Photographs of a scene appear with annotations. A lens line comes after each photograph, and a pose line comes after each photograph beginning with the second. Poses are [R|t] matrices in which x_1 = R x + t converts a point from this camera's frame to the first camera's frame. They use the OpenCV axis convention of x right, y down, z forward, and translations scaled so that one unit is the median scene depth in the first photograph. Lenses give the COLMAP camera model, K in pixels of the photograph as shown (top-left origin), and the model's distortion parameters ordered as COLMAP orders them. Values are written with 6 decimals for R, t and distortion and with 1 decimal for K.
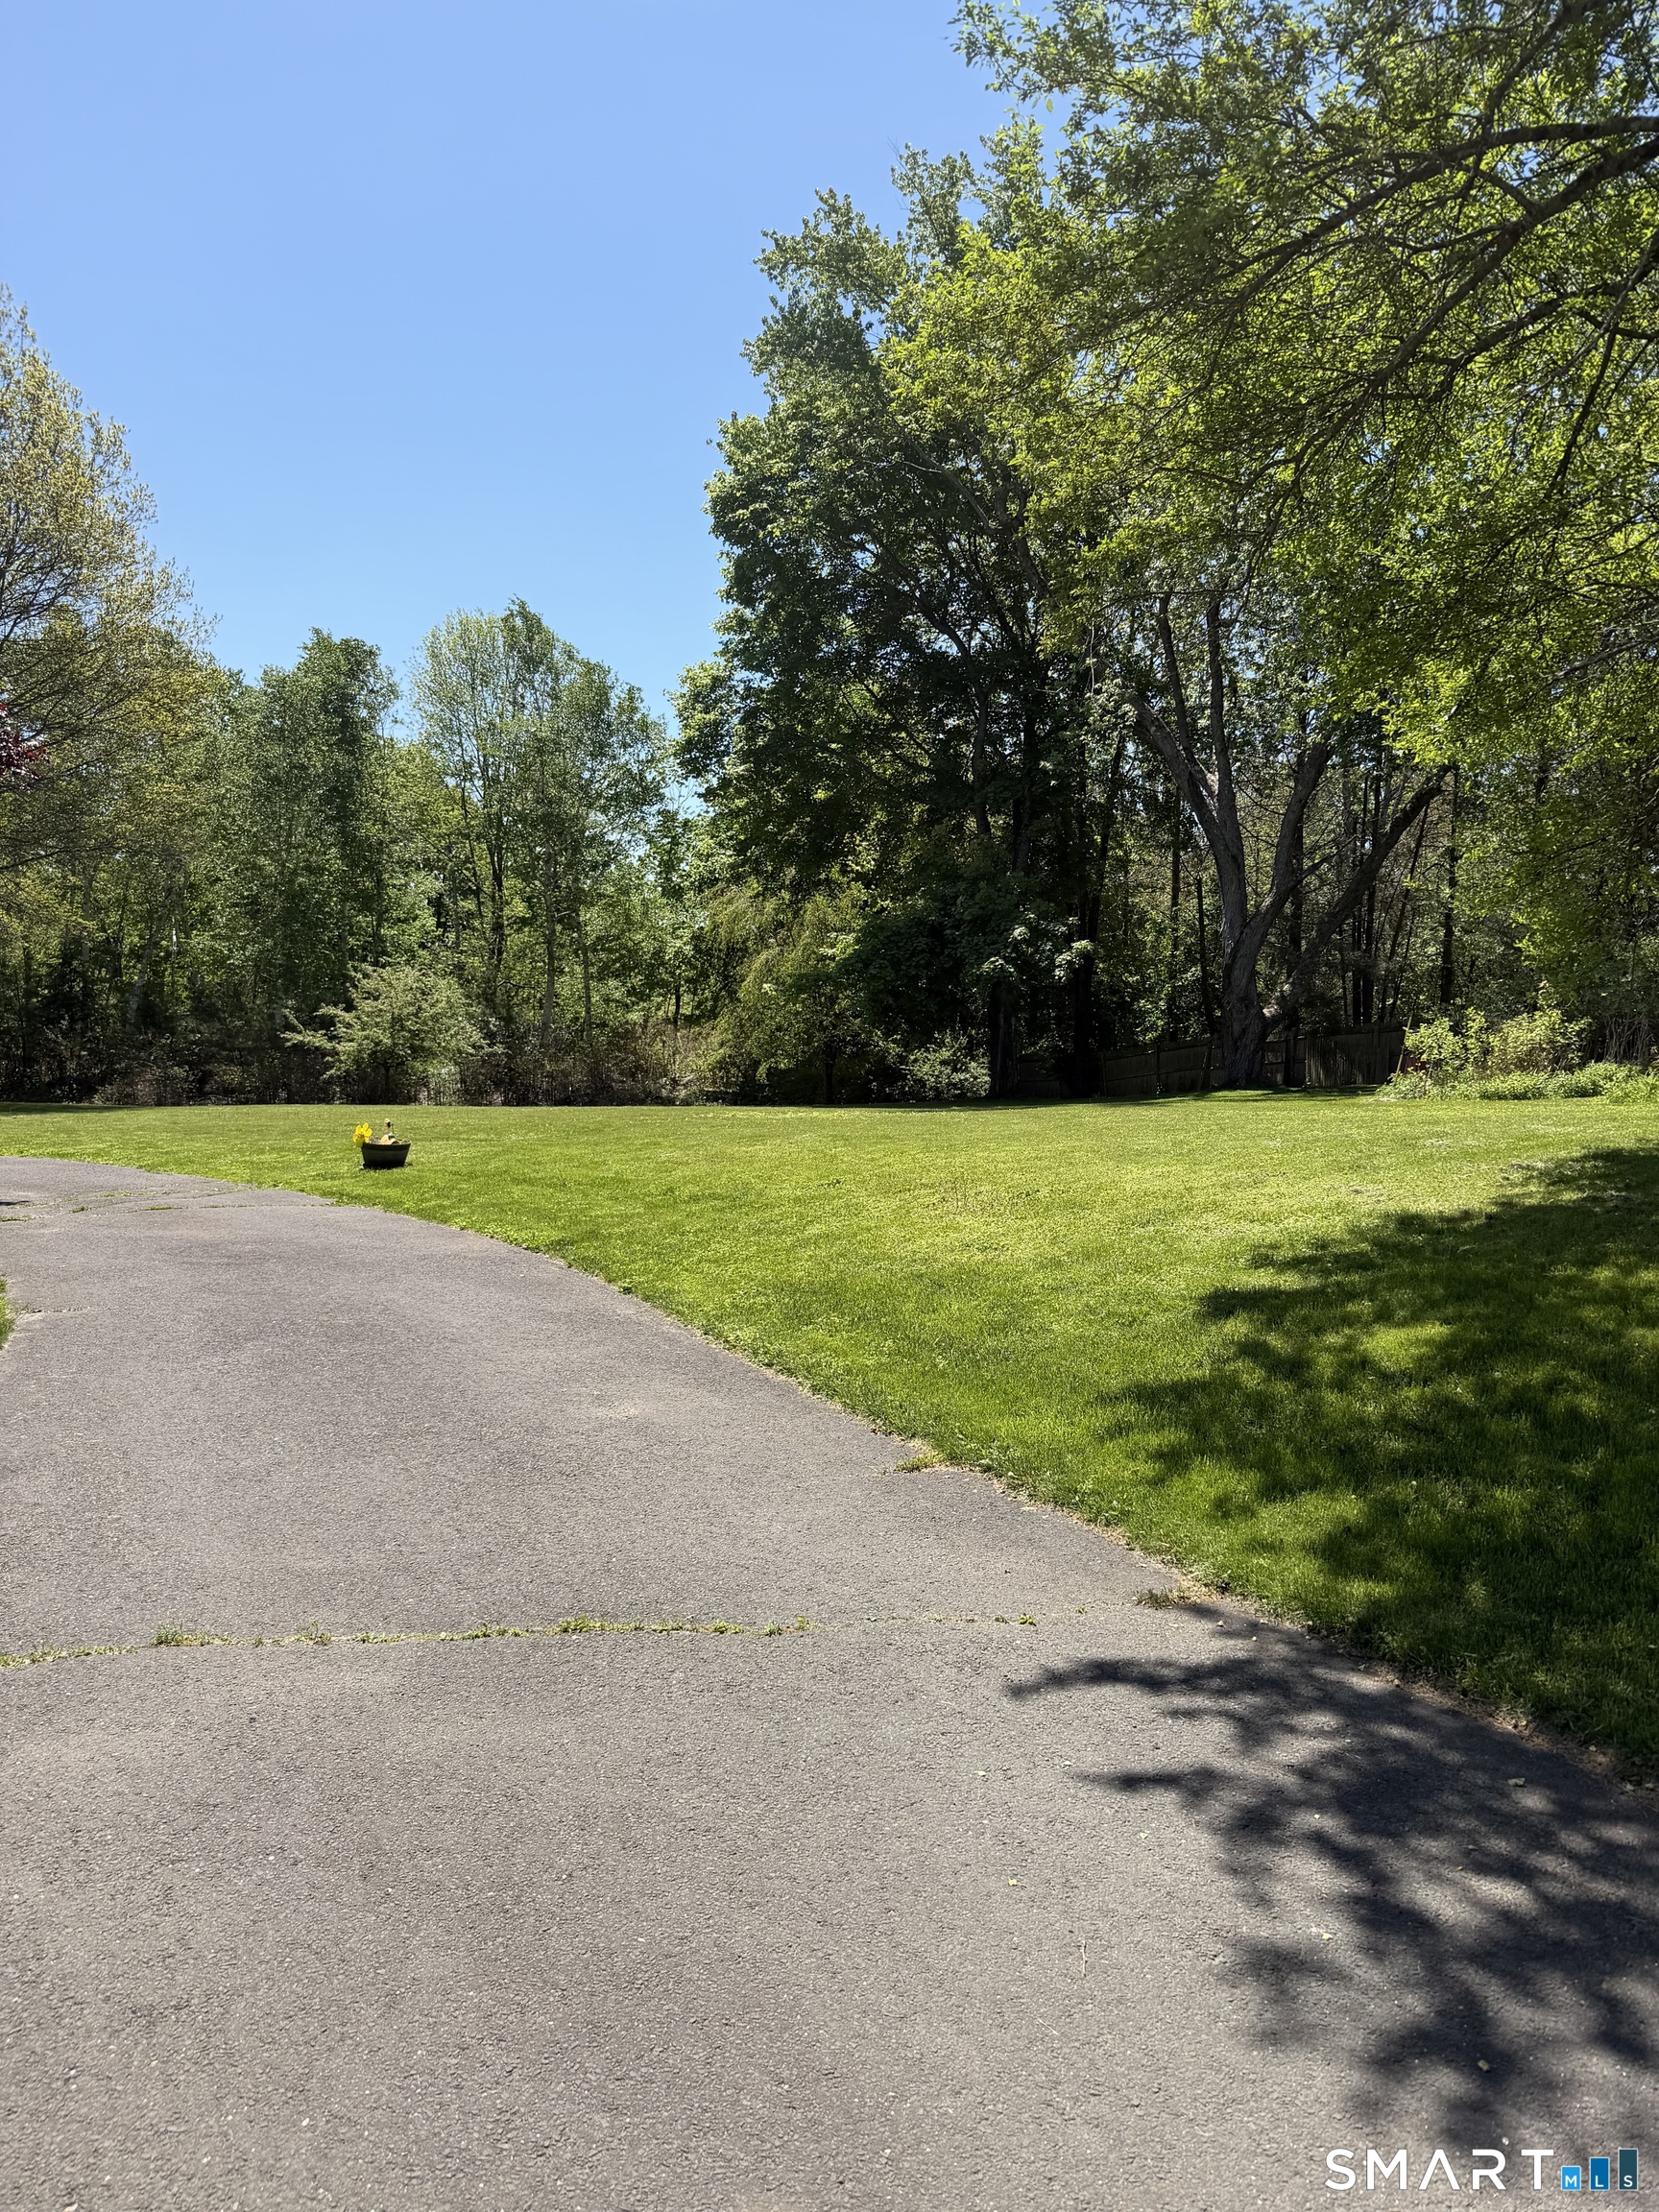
lens RADIAL K [[1571.2, 0, 828.1], [0, 1571.2, 1109.2], [0, 0, 1]] dist [0.007802, -0.031167]
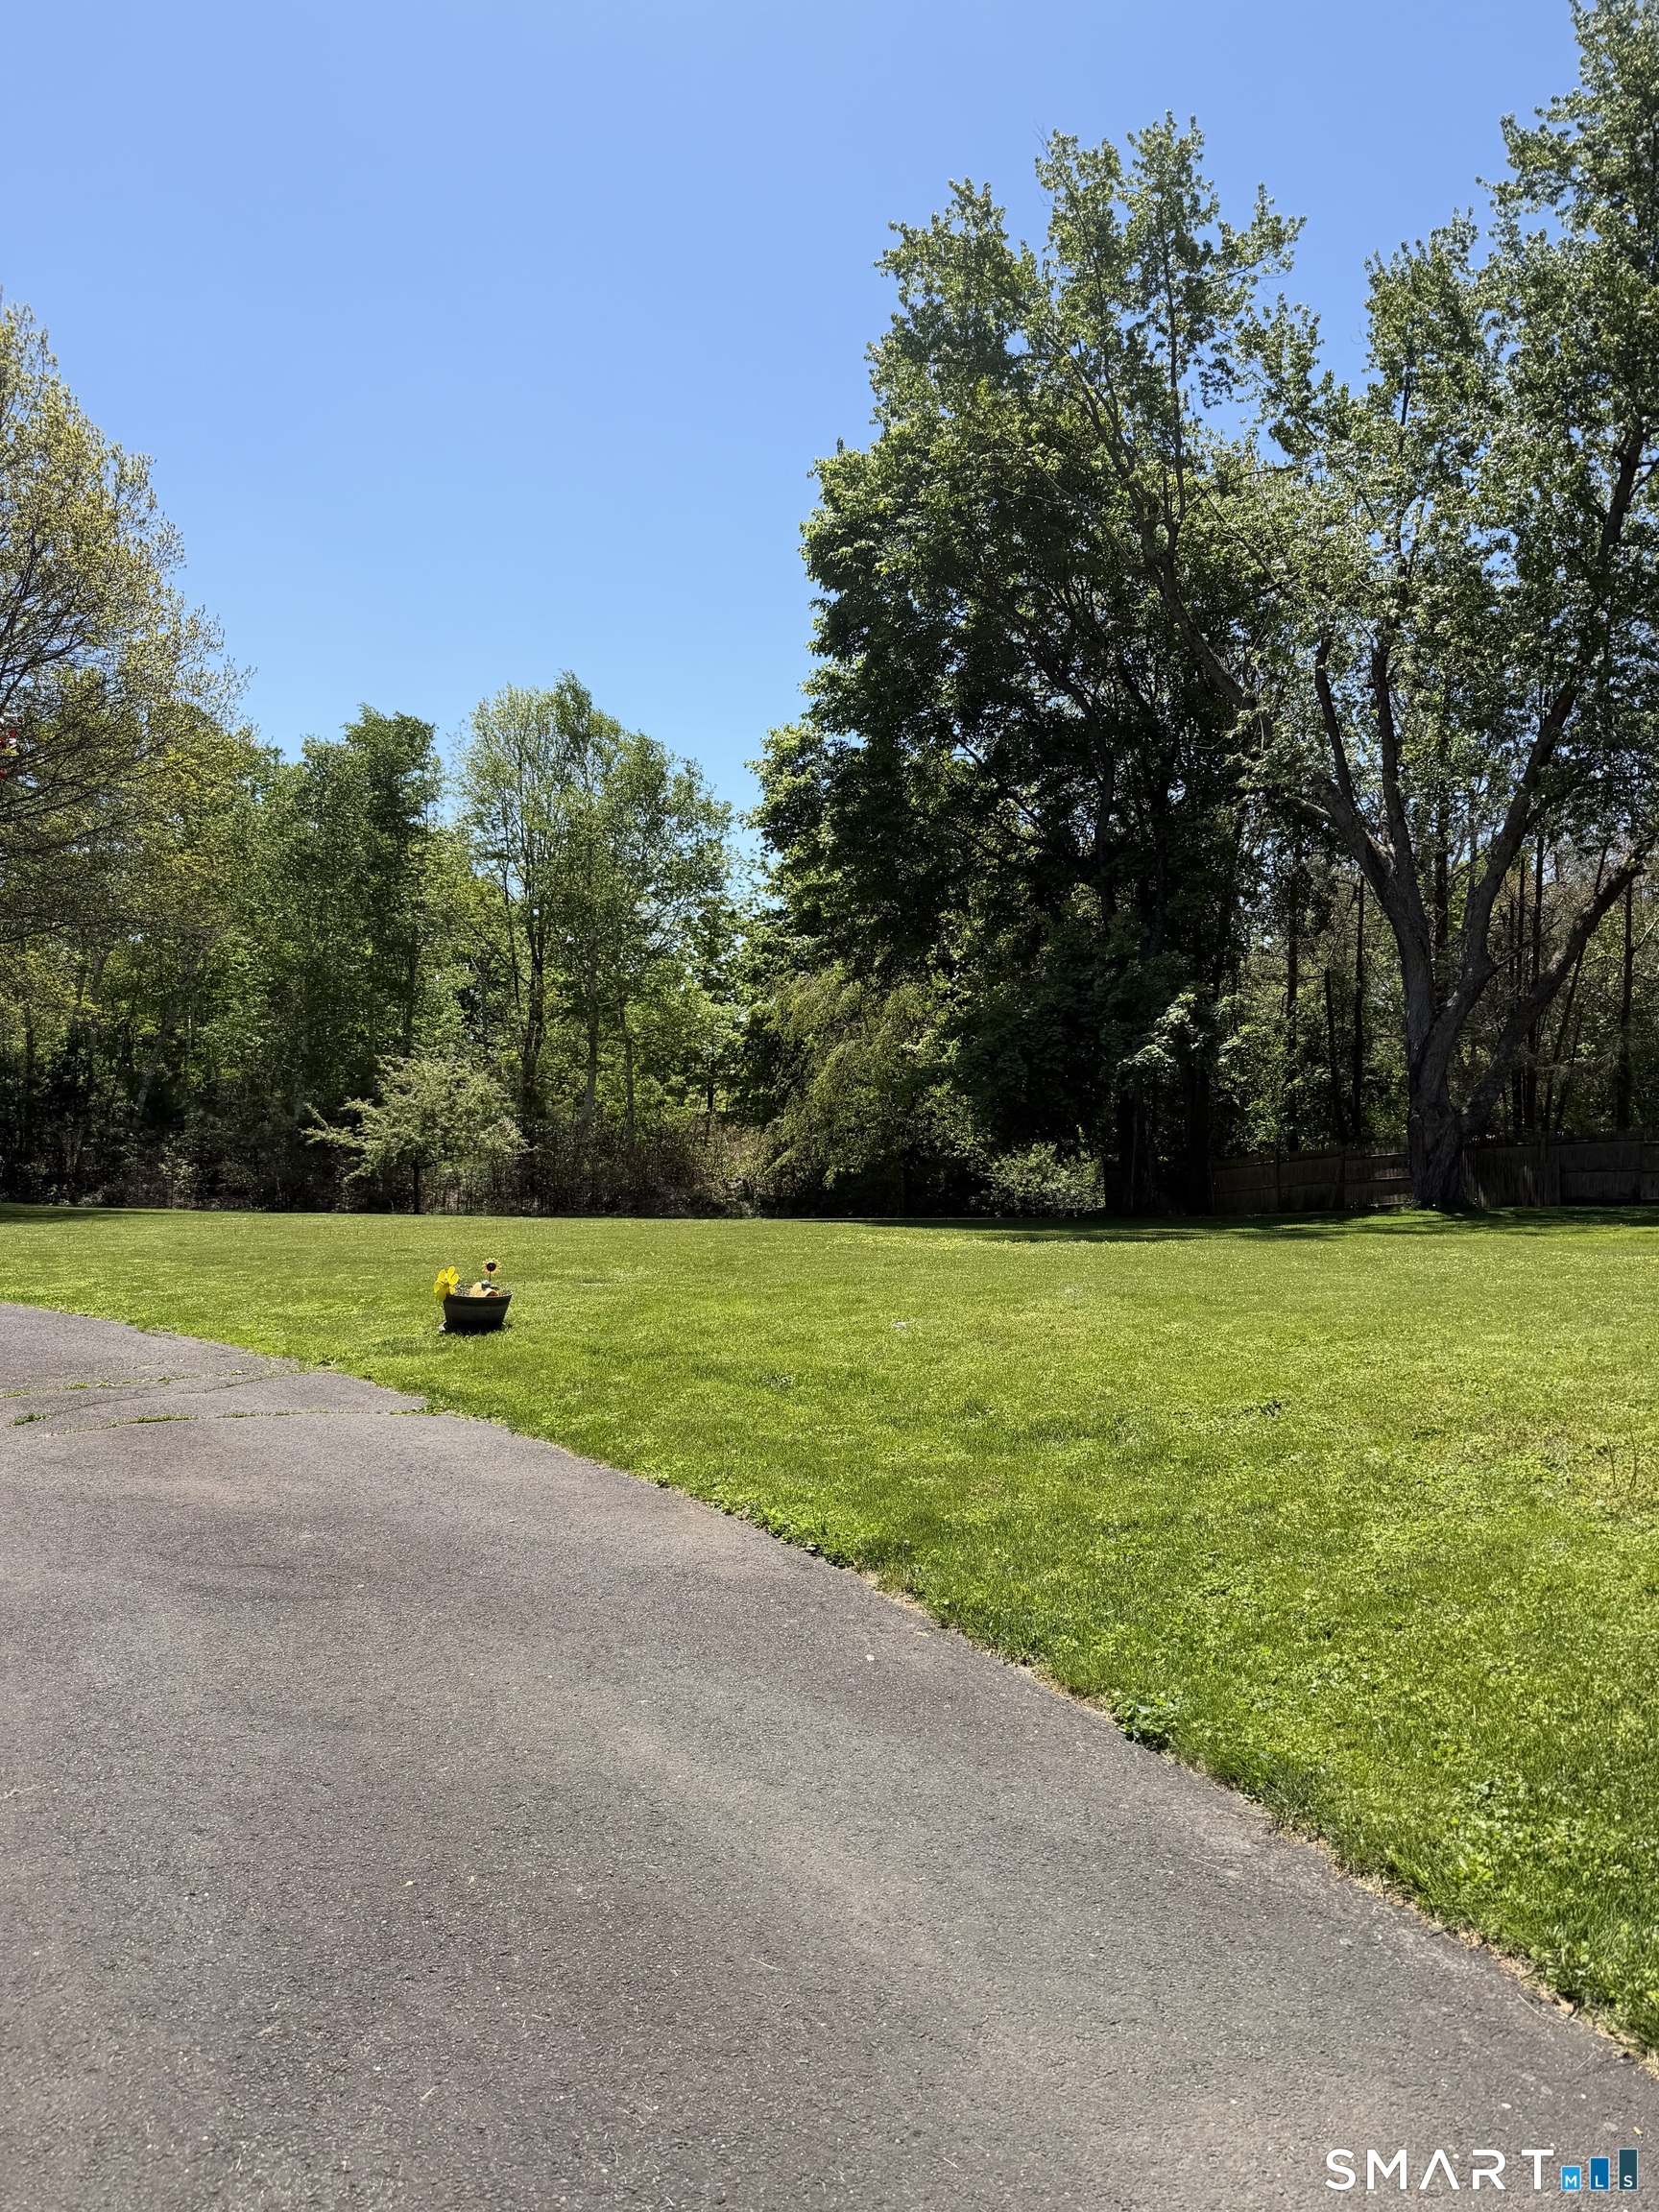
lens RADIAL K [[1571.2, 0, 832.2], [0, 1571.2, 1103.8], [0, 0, 1]] dist [0.007802, -0.031167]
pose [[0.999942, 0.010146, -0.003732, -0.047237], [-0.010371, 0.997748, -0.066266, -0.007536], [0.003052, 0.066301, 0.997795, 0.113571]]
